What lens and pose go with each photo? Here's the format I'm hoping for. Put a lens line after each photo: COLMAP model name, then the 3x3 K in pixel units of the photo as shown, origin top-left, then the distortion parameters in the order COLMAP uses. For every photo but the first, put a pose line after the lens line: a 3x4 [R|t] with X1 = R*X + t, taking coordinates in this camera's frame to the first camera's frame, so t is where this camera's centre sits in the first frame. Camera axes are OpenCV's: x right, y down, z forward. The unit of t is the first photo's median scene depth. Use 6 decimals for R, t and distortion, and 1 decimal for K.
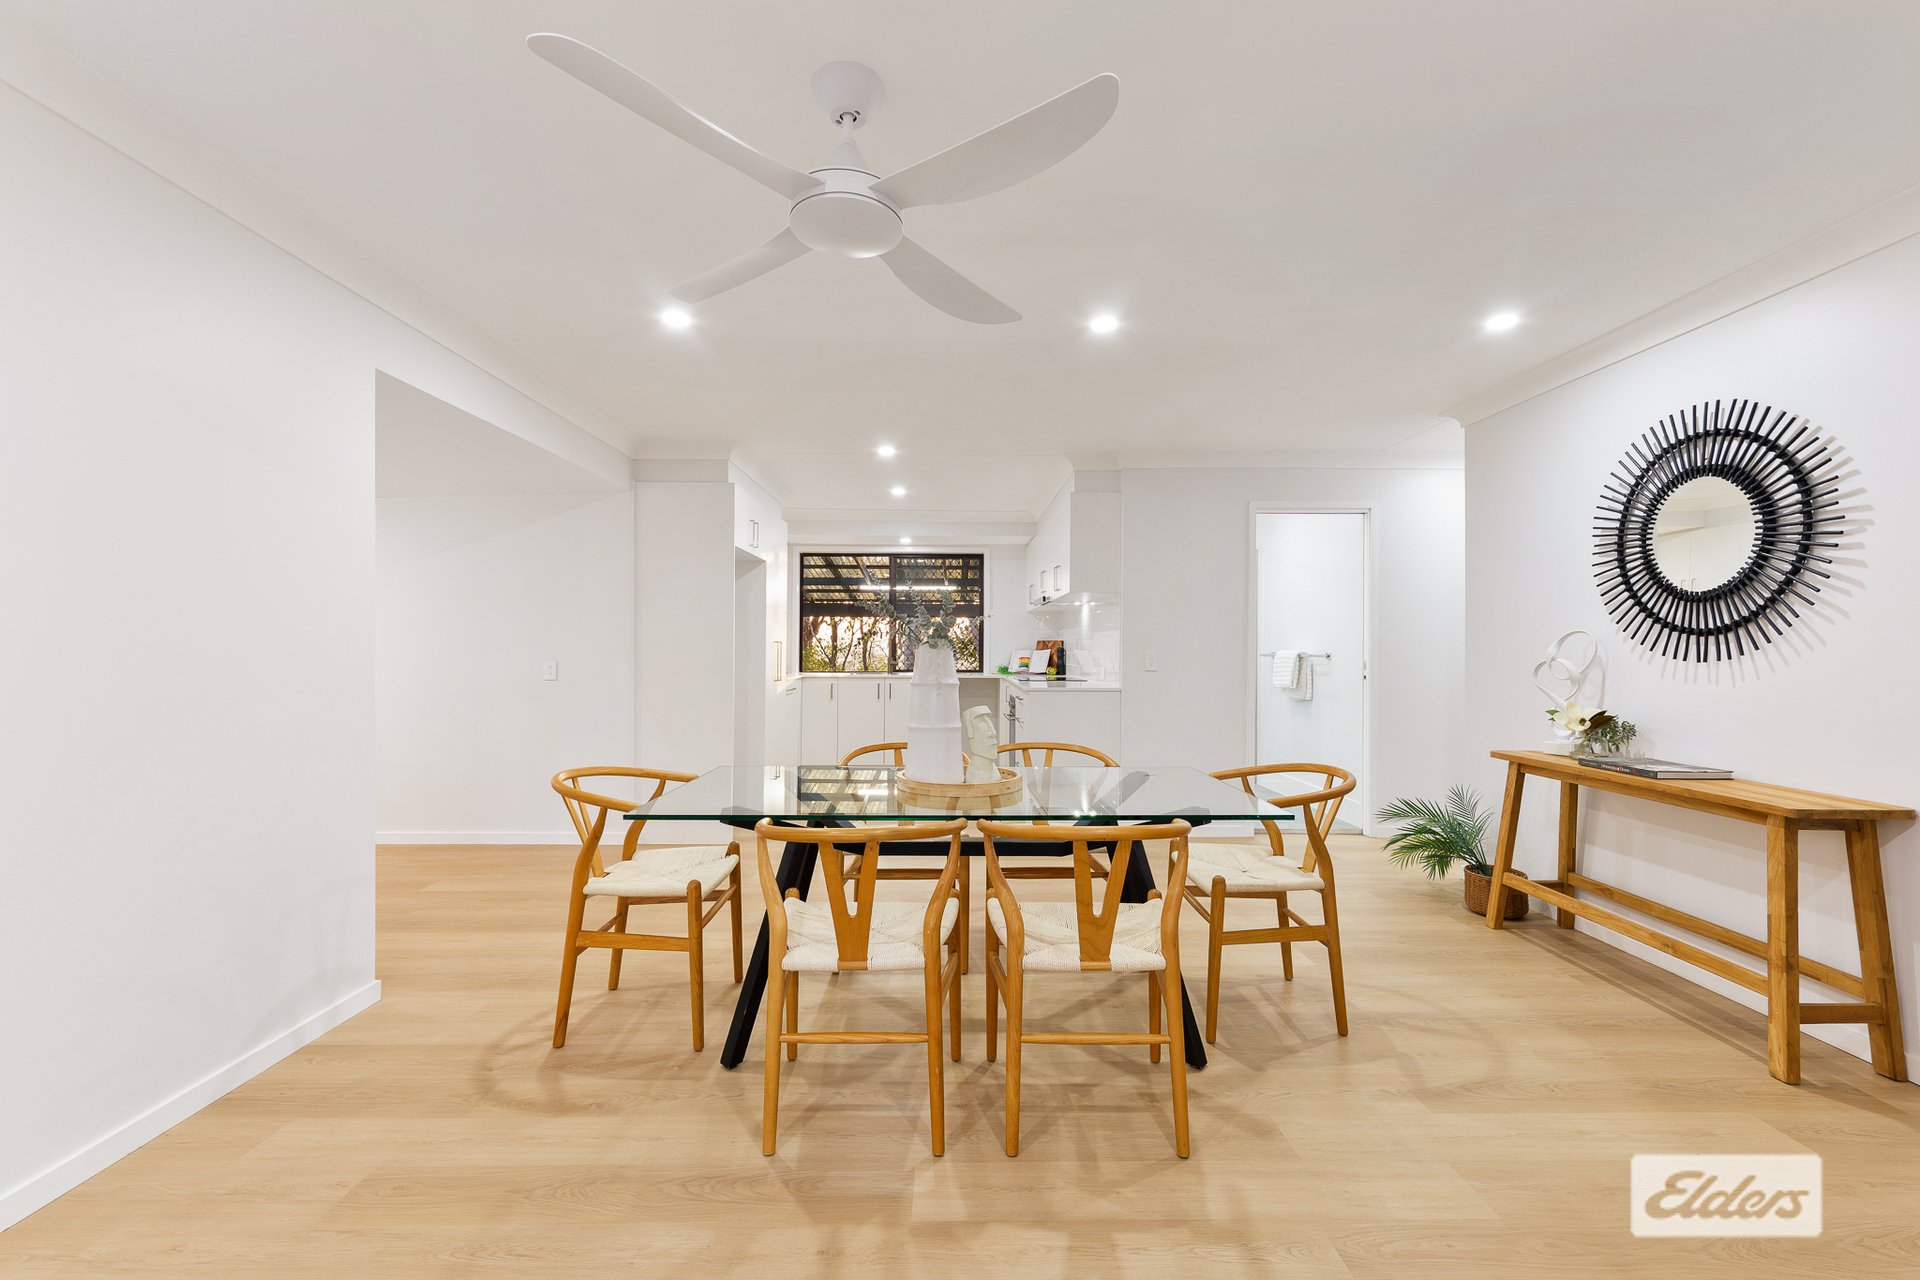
lens RADIAL K [[777.2, 0, 954.0], [0, 777.2, 640.3], [0, 0, 1]] dist [-0.003570, -0.000178]
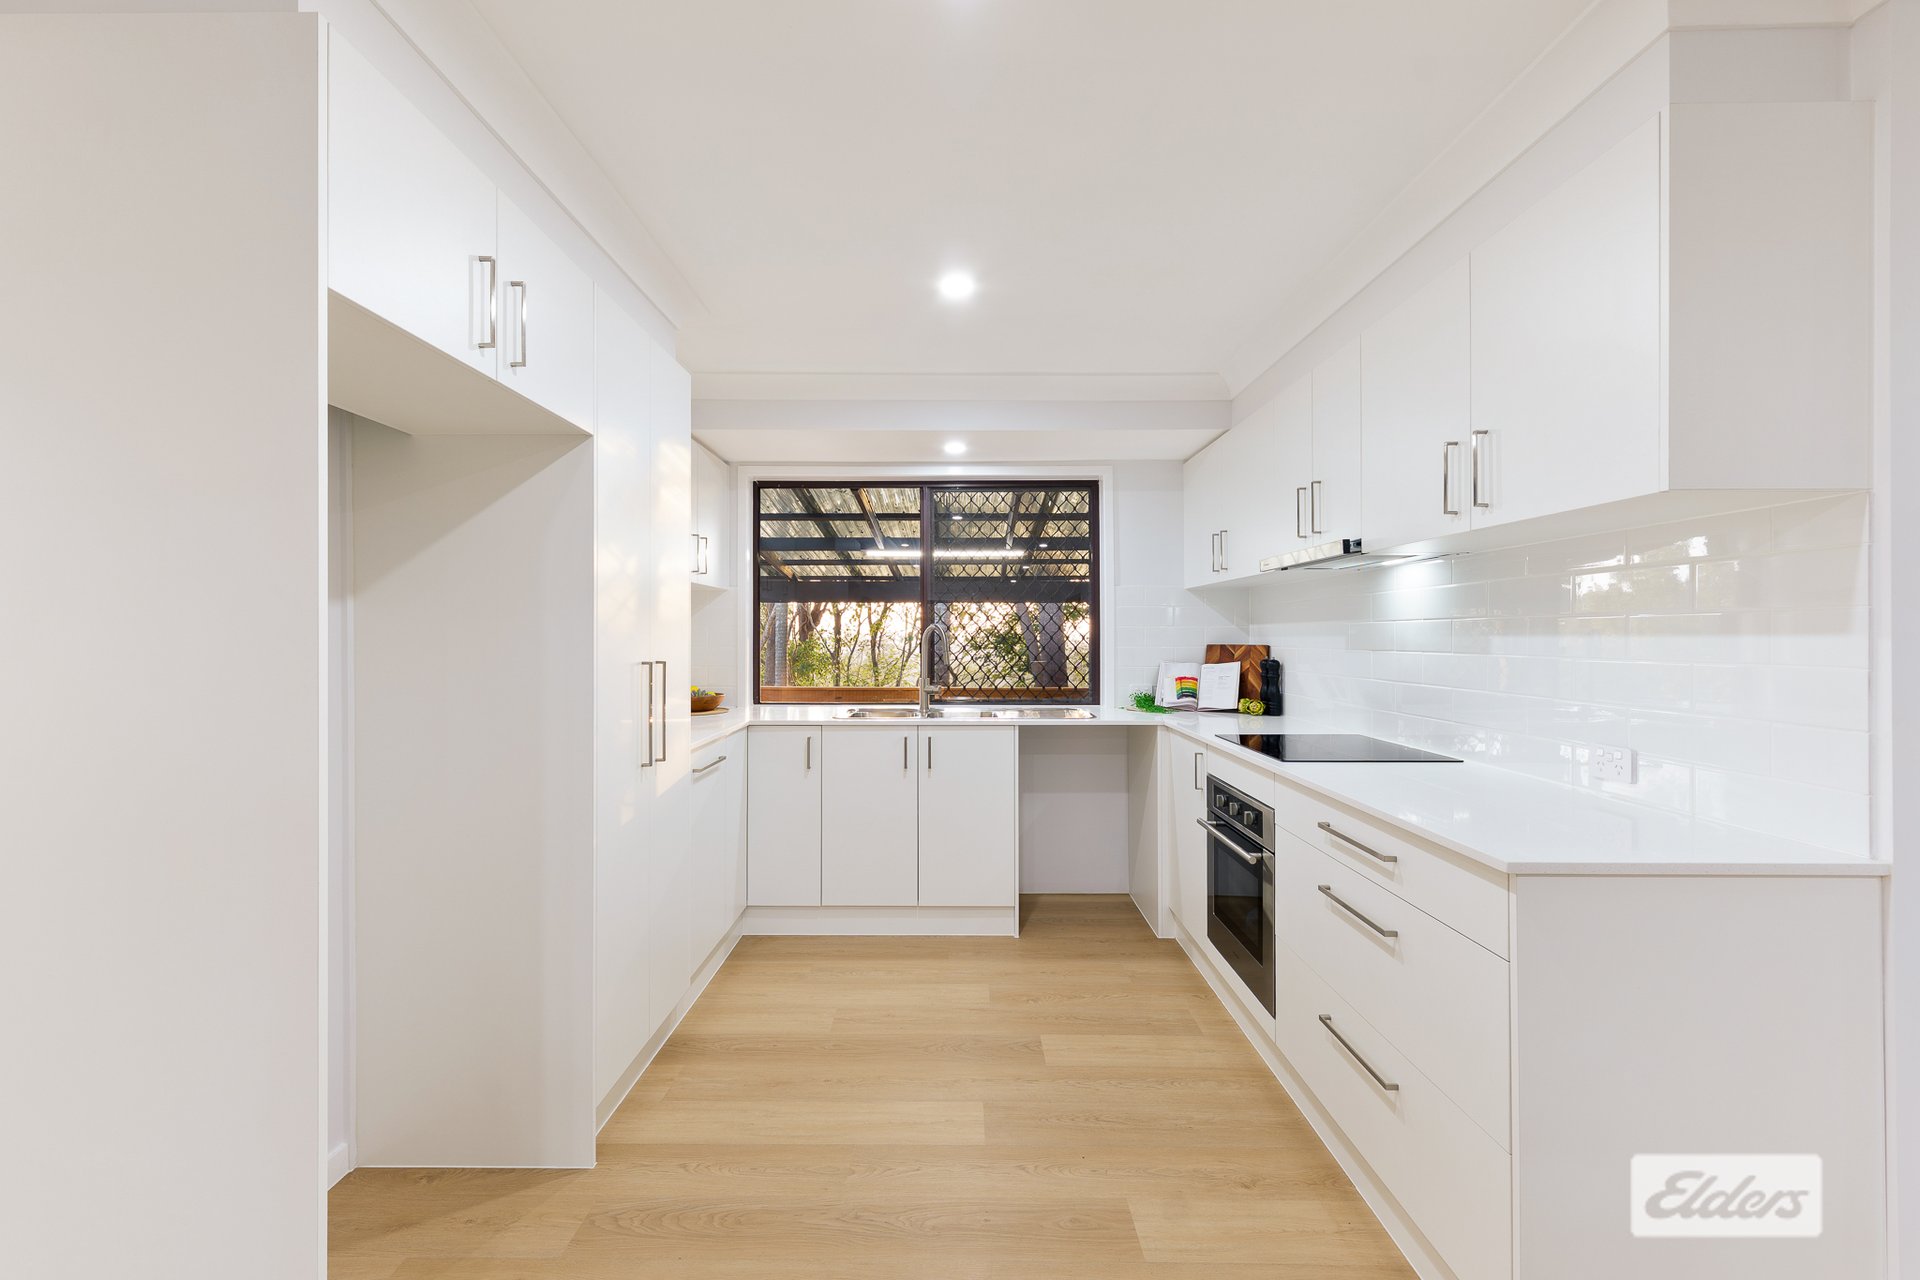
lens RADIAL K [[777.2, 0, 967.9], [0, 777.2, 636.0], [0, 0, 1]] dist [-0.003570, -0.000178]
pose [[0.999945, -0.008645, 0.005946, -0.047924], [0.008570, 0.999886, 0.012438, -0.011206], [-0.006053, -0.012386, 0.999905, 0.409268]]
